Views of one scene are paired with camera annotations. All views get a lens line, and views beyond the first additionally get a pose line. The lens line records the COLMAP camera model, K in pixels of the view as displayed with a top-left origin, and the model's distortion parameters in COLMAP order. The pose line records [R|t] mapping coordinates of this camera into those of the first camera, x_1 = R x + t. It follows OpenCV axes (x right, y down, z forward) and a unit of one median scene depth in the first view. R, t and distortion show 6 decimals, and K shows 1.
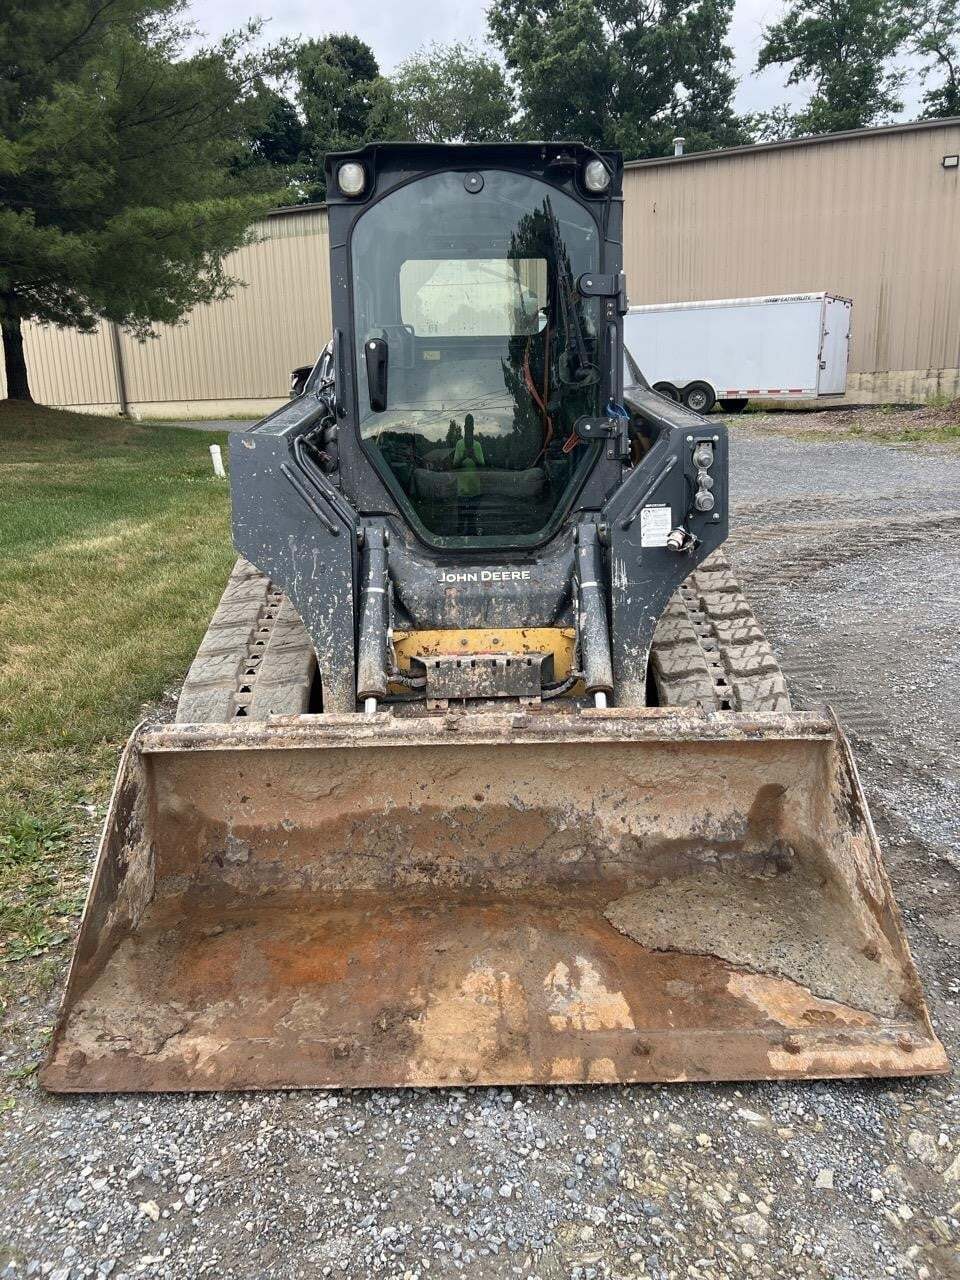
lens RADIAL K [[966.2, 0, 486.5], [0, 966.2, 636.4], [0, 0, 1]] dist [0.050856, -0.057985]
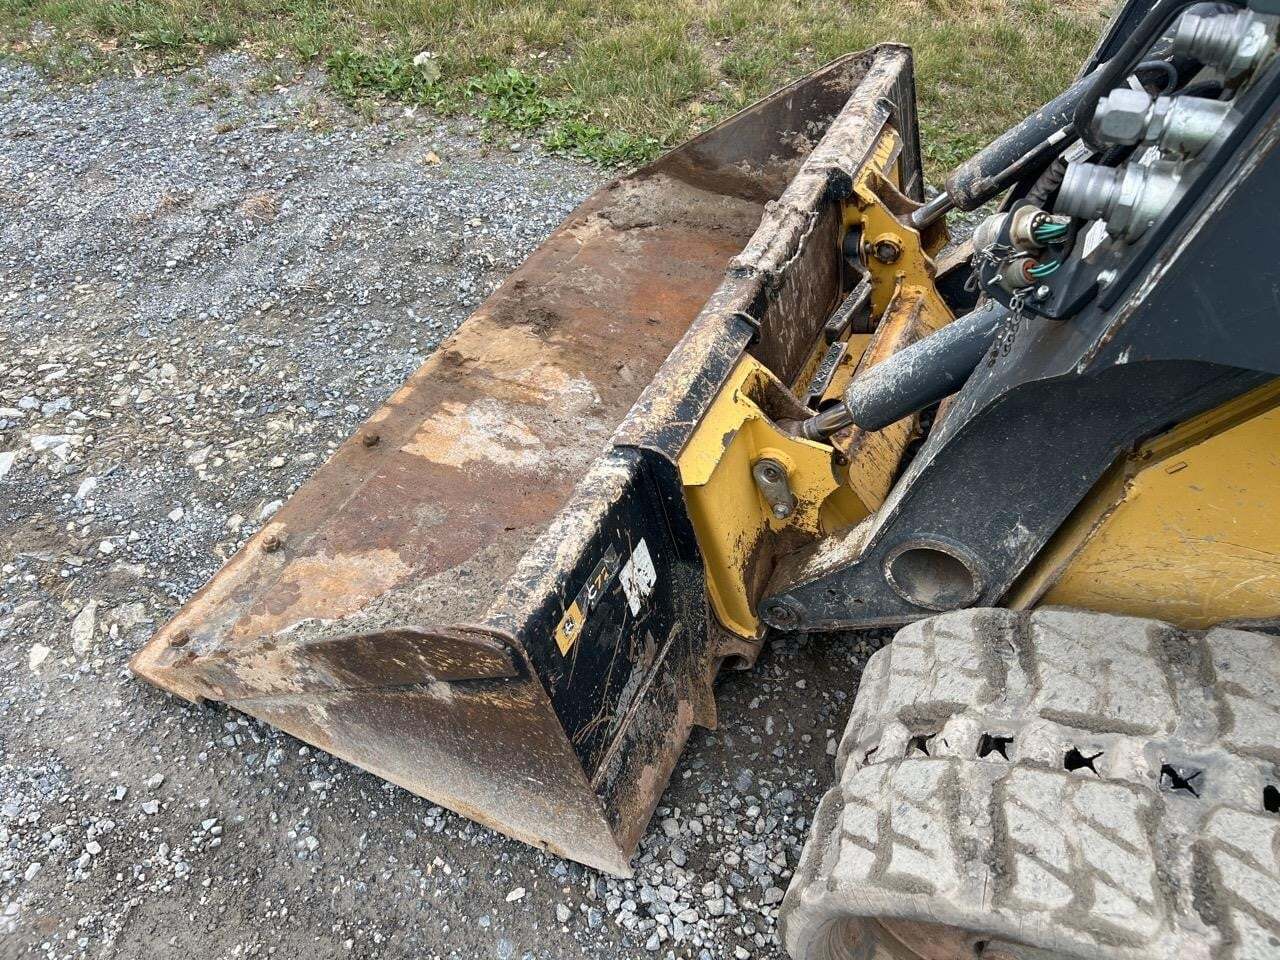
lens RADIAL K [[966.2, 0, 629.2], [0, 966.2, 487.0], [0, 0, 1]] dist [0.050856, -0.057985]
pose [[-0.428730, 0.652152, -0.625211, 0.511489], [-0.230761, 0.590033, 0.773699, -0.274987], [0.873464, 0.475982, -0.102473, 0.994091]]
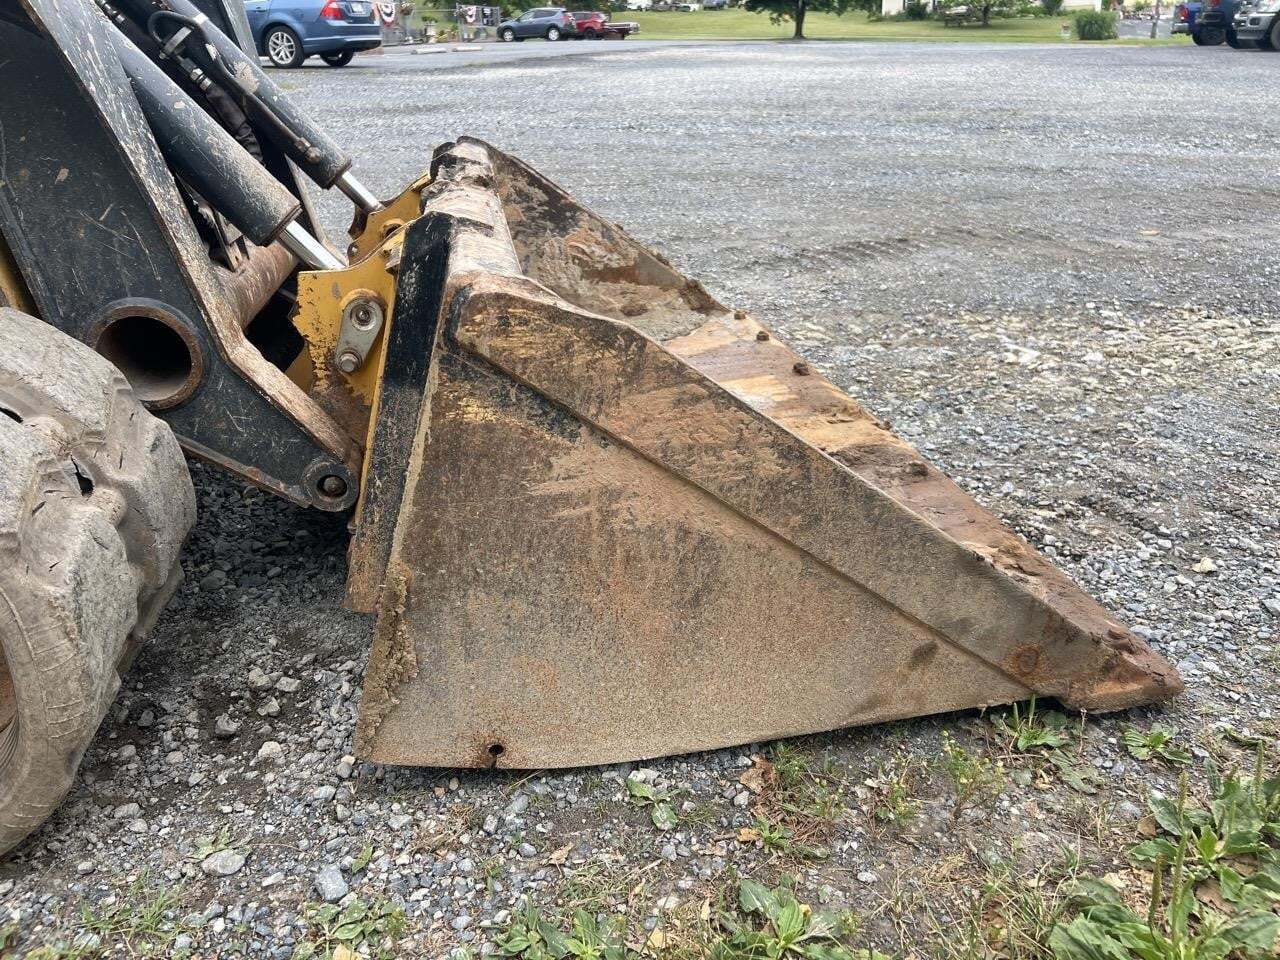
lens RADIAL K [[966.2, 0, 641.6], [0, 966.2, 484.7], [0, 0, 1]] dist [0.050856, -0.057985]
pose [[-0.155377, -0.370345, 0.915807, -0.632425], [0.283000, 0.871522, 0.400451, 0.034030], [-0.946451, 0.321394, -0.030607, 0.915140]]
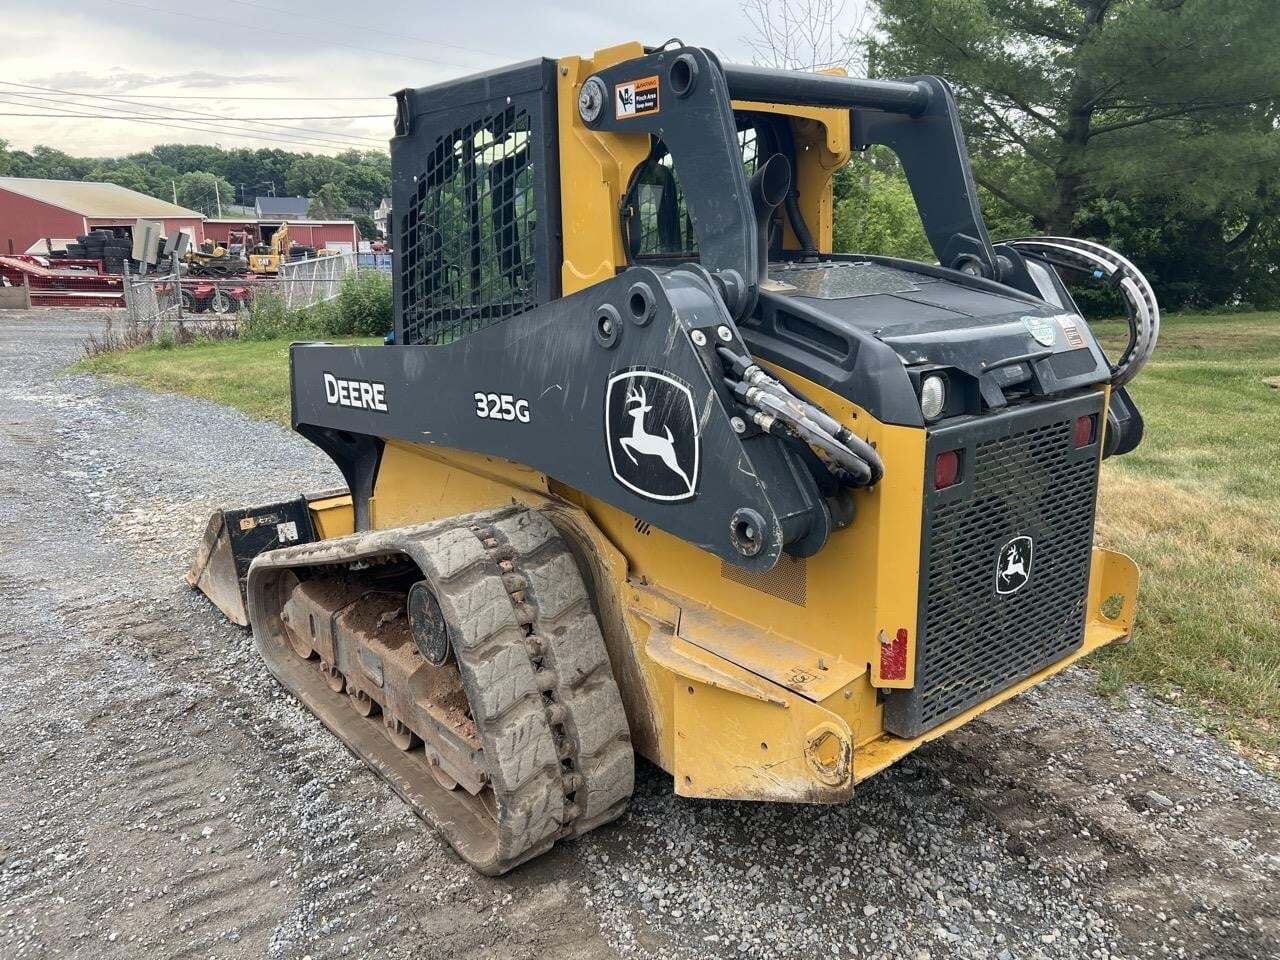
lens RADIAL K [[966.2, 0, 633.1], [0, 966.2, 482.2], [0, 0, 1]] dist [0.050856, -0.057985]
pose [[-0.787552, 0.185847, -0.587556, 0.697796], [-0.130214, 0.881727, 0.453432, -0.715851], [0.602333, 0.433610, -0.670207, 2.284238]]
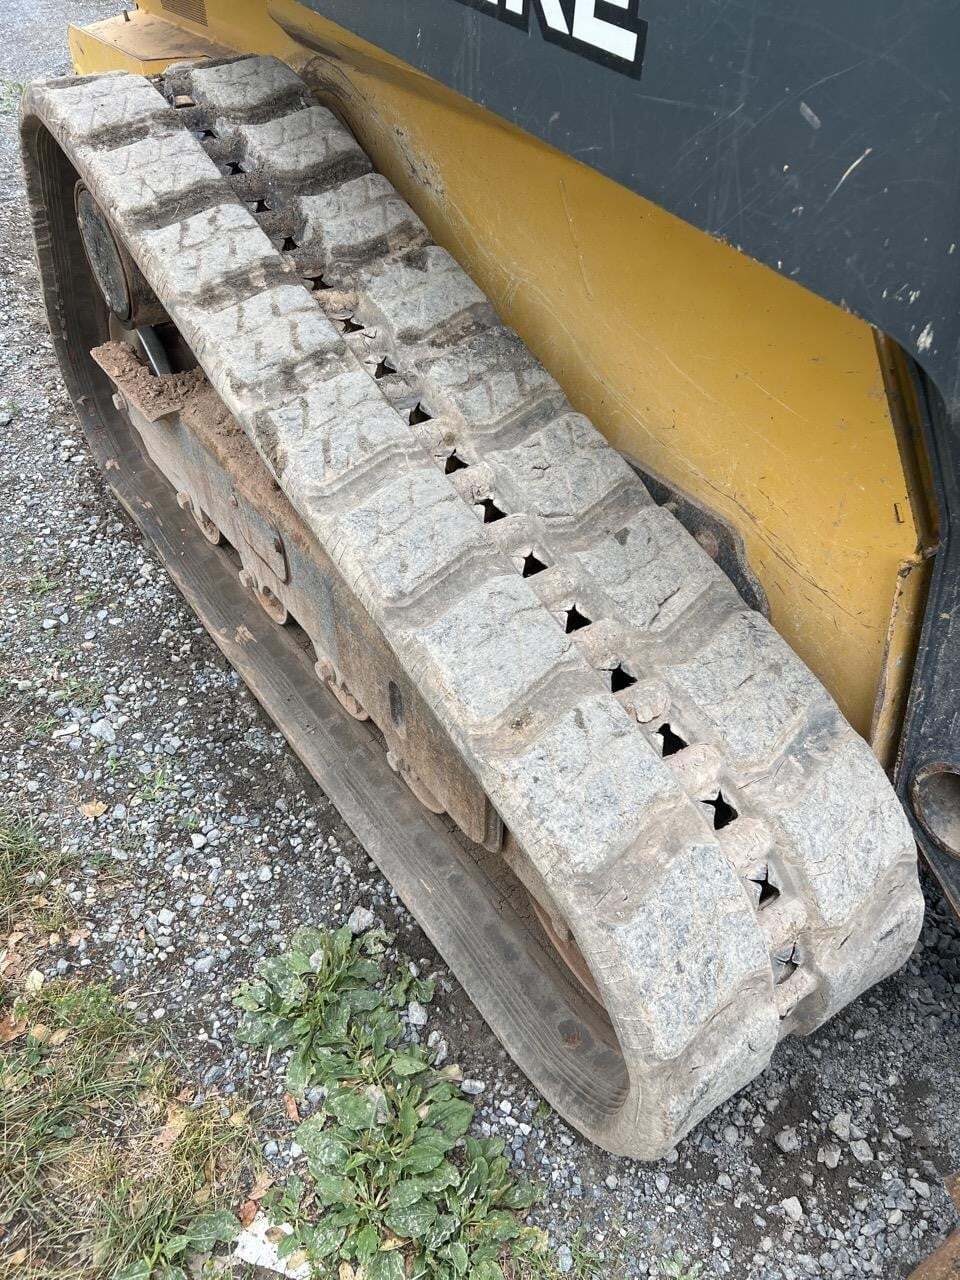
lens RADIAL K [[966.2, 0, 482.8], [0, 966.2, 648.2], [0, 0, 1]] dist [0.050856, -0.057985]
pose [[0.833319, -0.348339, 0.429230, -0.489536], [0.114389, 0.868333, 0.482611, -0.177216], [-0.540827, -0.353070, 0.763445, 0.919658]]
